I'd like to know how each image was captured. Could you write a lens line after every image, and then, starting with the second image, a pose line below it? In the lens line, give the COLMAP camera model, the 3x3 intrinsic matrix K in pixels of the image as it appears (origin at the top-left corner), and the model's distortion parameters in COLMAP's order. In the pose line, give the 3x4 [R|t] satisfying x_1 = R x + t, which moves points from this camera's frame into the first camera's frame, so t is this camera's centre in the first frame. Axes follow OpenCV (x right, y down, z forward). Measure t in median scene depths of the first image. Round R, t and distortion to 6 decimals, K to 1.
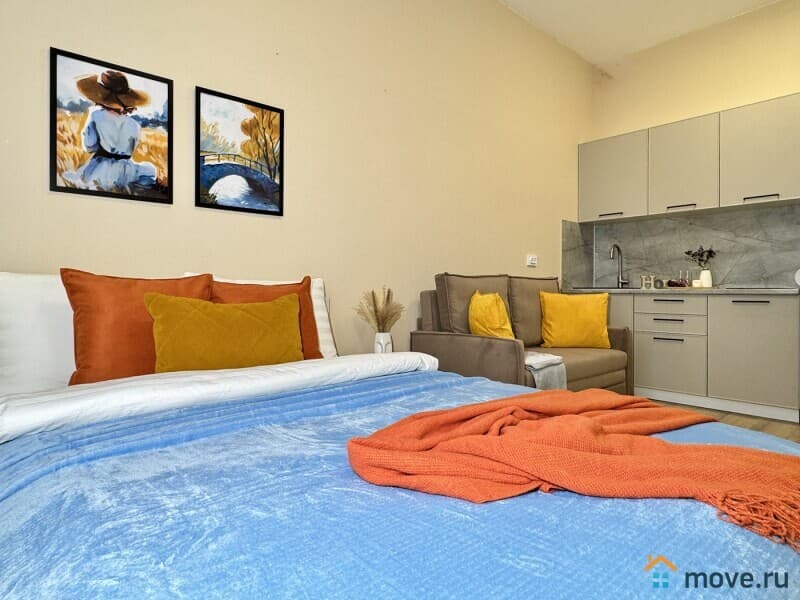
lens RADIAL K [[482.8, 0, 398.0], [0, 482.8, 293.5], [0, 0, 1]] dist [-0.076066, 0.061382]
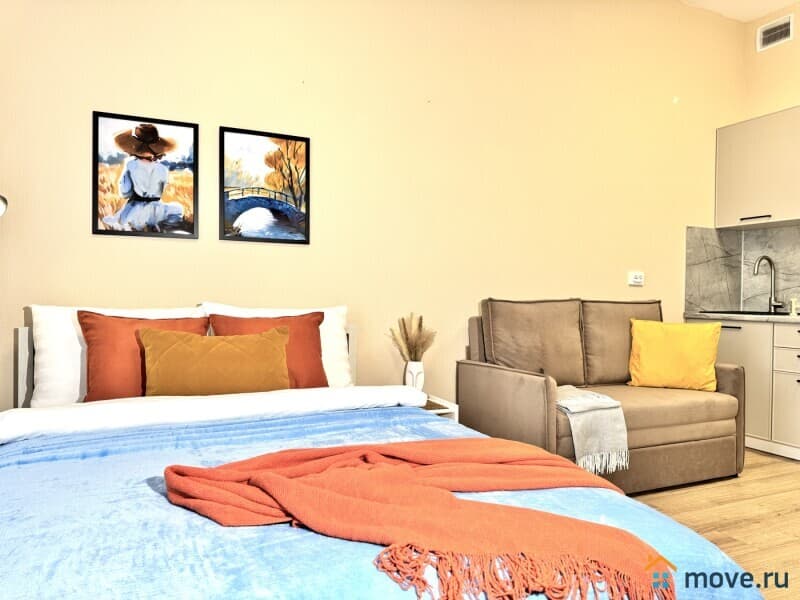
lens RADIAL K [[576.0, 0, 402.7], [0, 576.0, 304.0], [0, 0, 1]] dist [0.002596, -0.005404]
pose [[0.956675, 0.011284, -0.290938, 0.364967], [-0.010387, 0.999935, 0.004626, -0.050883], [0.290972, -0.001404, 0.956731, -0.128695]]
